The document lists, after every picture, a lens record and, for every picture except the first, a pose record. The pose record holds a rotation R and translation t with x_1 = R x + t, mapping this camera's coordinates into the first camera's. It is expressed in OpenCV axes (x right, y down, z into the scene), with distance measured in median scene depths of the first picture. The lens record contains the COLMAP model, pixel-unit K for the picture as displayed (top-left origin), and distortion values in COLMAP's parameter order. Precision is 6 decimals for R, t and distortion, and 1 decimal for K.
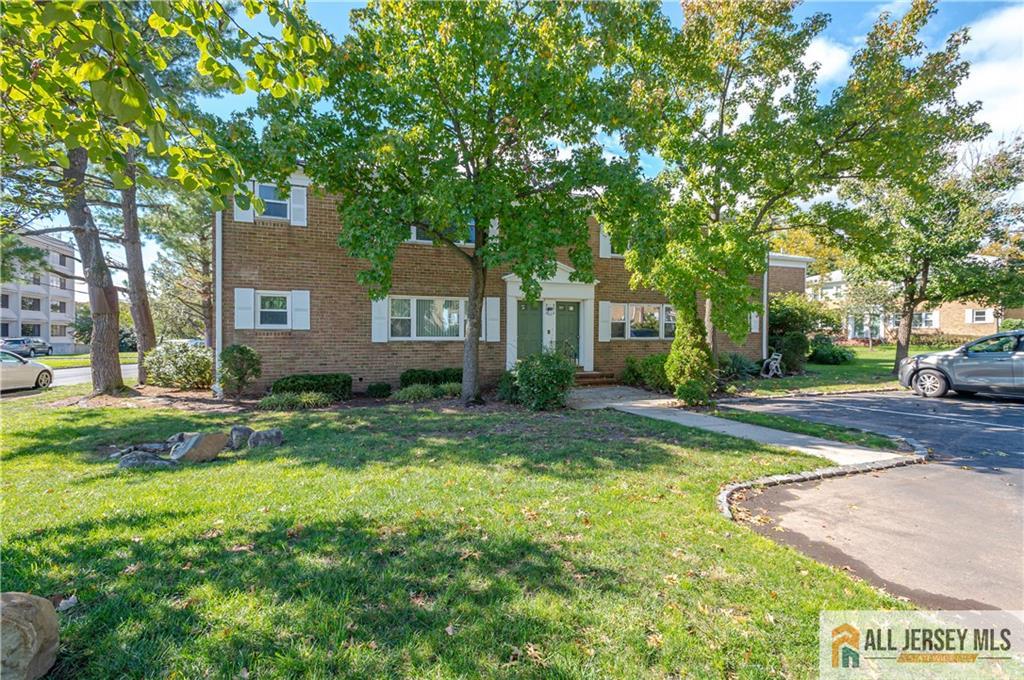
lens RADIAL K [[484.4, 0, 512.0], [0, 484.4, 340.0], [0, 0, 1]] dist [0.018609, -0.000508]
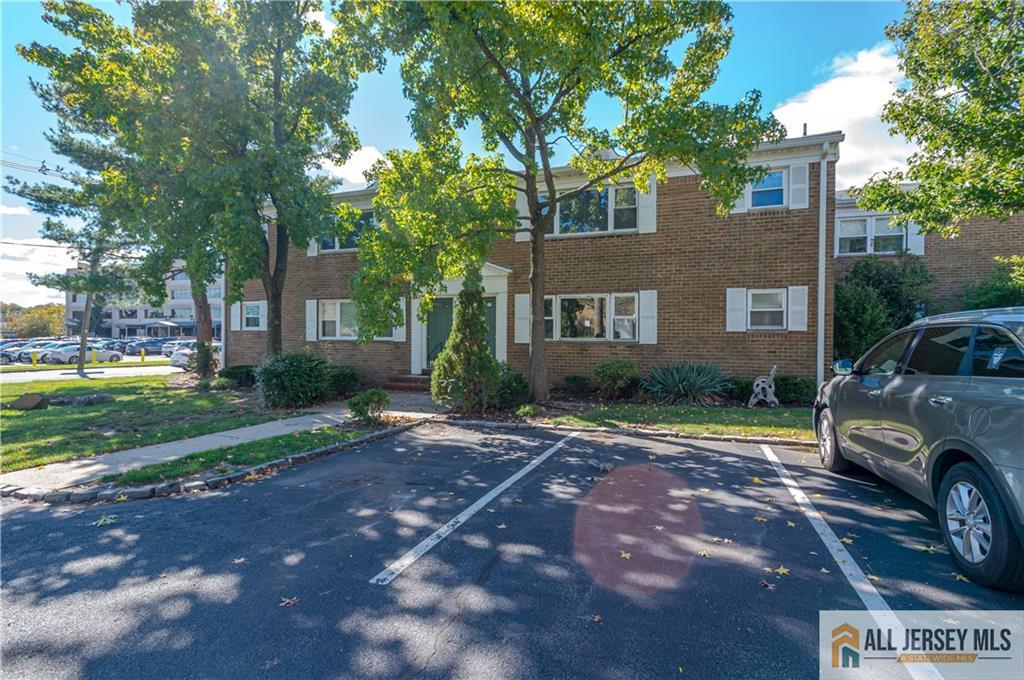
lens RADIAL K [[531.3, 0, 512.0], [0, 531.3, 340.0], [0, 0, 1]] dist [-0.001308, -0.000215]
pose [[0.739062, 0.005888, -0.673612, 0.898472], [-0.008005, 0.999968, -0.000042, -0.002217], [0.673590, 0.005423, 0.739085, 0.376917]]
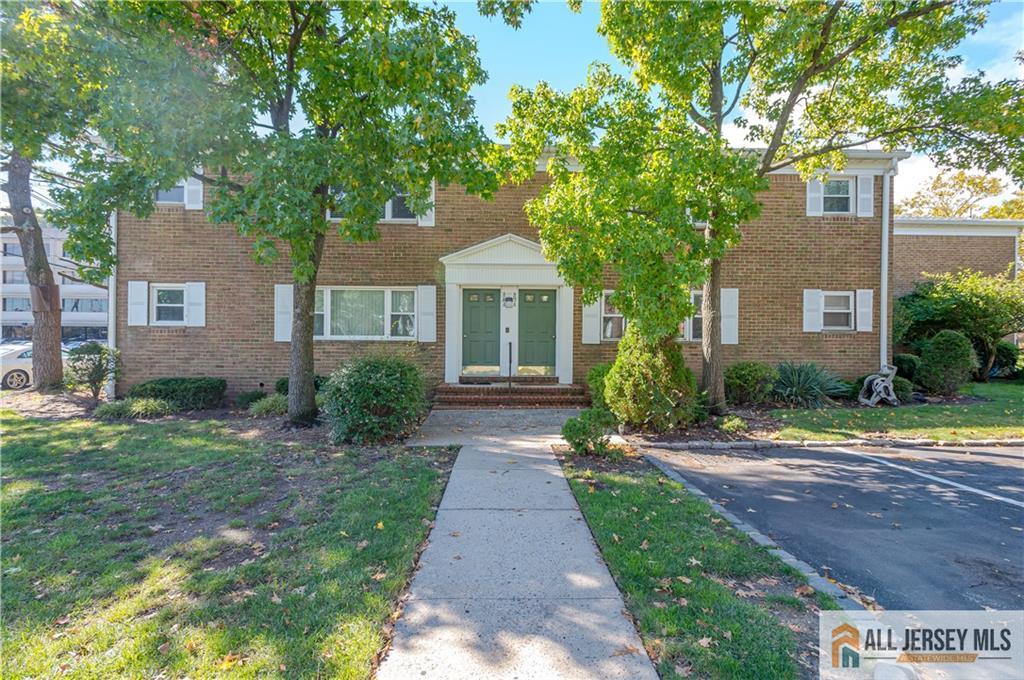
lens RADIAL K [[473.6, 0, 511.3], [0, 473.6, 336.9], [0, 0, 1]] dist [0.019282, -0.007426]
pose [[0.942517, 0.000939, -0.334157, 0.363813], [-0.007423, 0.999808, -0.018126, 0.008175], [0.334076, 0.019565, 0.942343, 0.345317]]
